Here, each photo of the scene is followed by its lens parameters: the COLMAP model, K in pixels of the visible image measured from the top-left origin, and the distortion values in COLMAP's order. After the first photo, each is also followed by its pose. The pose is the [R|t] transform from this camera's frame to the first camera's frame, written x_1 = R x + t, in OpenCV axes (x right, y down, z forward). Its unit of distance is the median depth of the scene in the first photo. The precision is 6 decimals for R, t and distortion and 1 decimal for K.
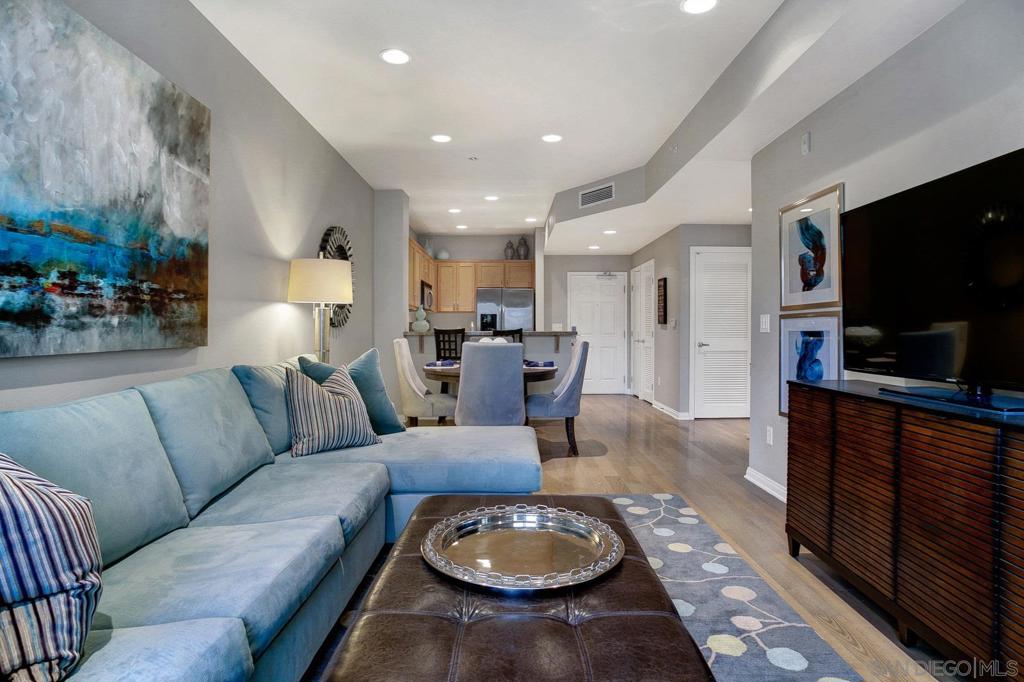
lens RADIAL K [[545.6, 0, 514.6], [0, 545.6, 336.6], [0, 0, 1]] dist [-0.087978, 0.042716]
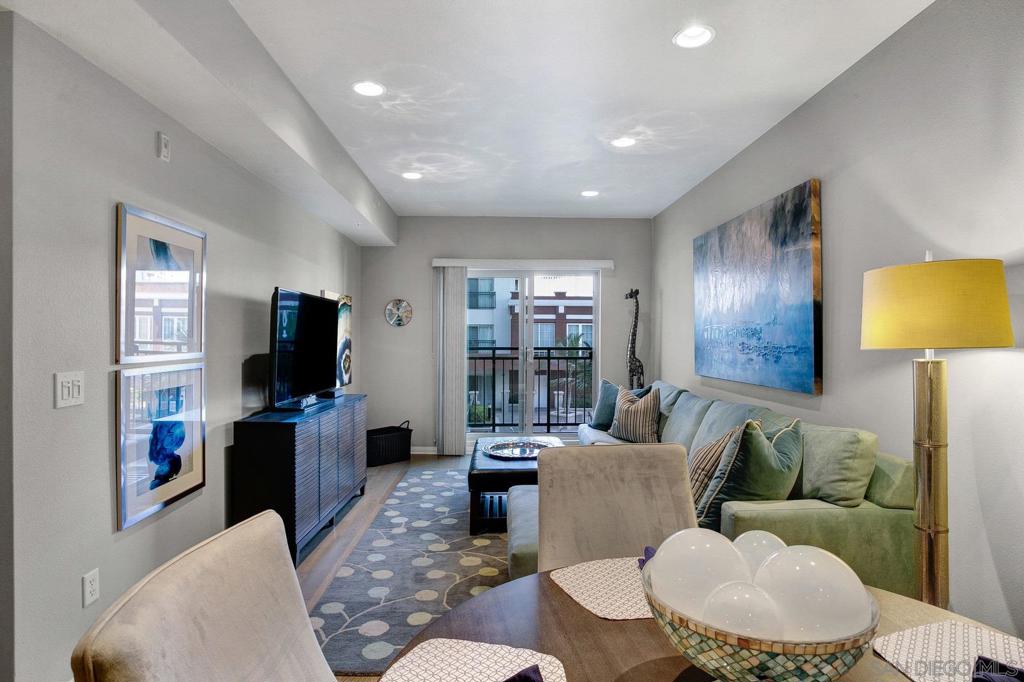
lens RADIAL K [[544.5, 0, 512.0], [0, 544.5, 341.0], [0, 0, 1]] dist [-0.054130, 0.026500]
pose [[-0.999695, -0.001635, -0.024639, 0.076822], [-0.002056, 0.999852, 0.017054, -0.126293], [0.024608, 0.017100, -0.999551, 2.369719]]
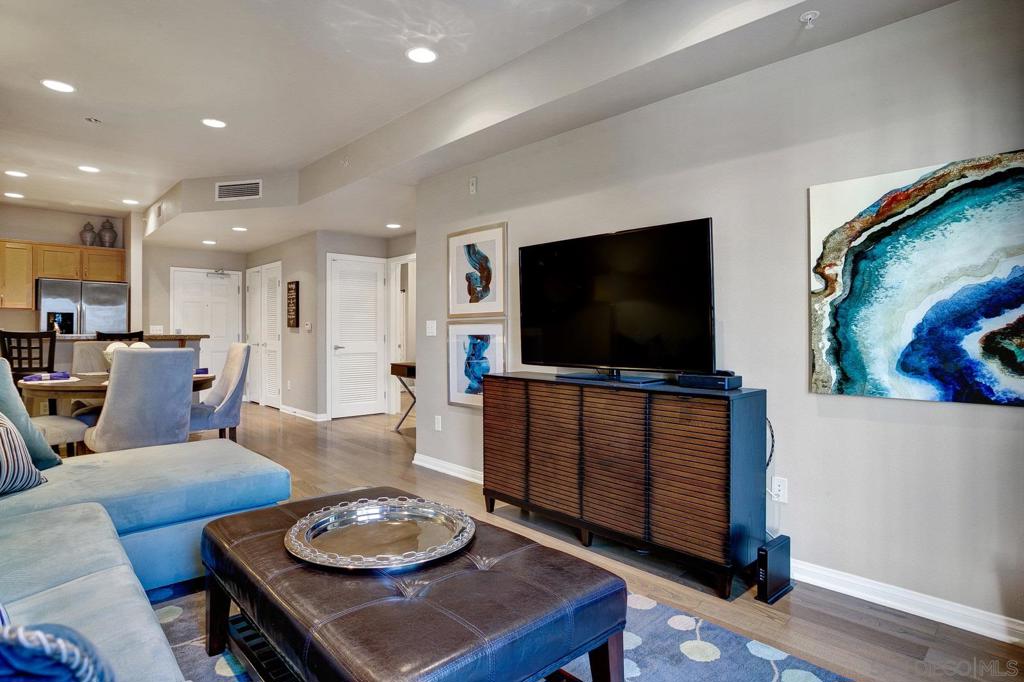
lens RADIAL K [[545.6, 0, 514.6], [0, 545.6, 336.6], [0, 0, 1]] dist [-0.087978, 0.042716]
pose [[0.720420, -0.002268, 0.693535, -0.353134], [0.005879, 0.999979, -0.002836, -0.002983], [-0.693513, 0.006120, 0.720418, 0.019854]]
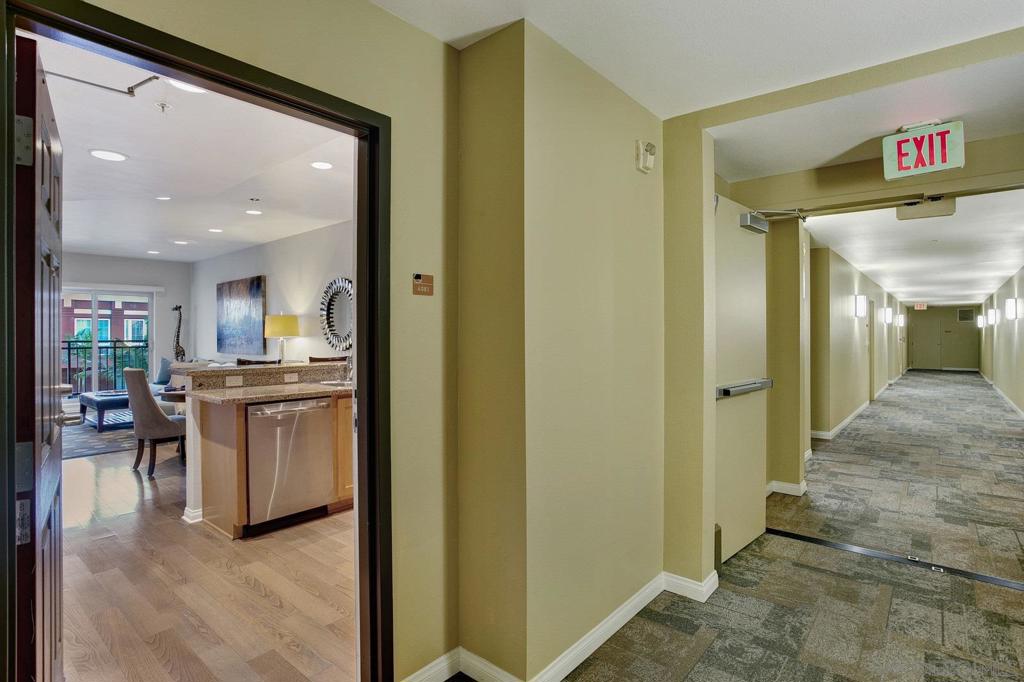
lens RADIAL K [[524.2, 0, 511.2], [0, 524.2, 336.5], [0, 0, 1]] dist [-0.076222, 0.038244]
pose [[-0.645523, 0.005329, -0.763723, 0.833377], [-0.007679, 0.999880, 0.013466, -0.154013], [0.763703, 0.014557, -0.645404, 4.474699]]
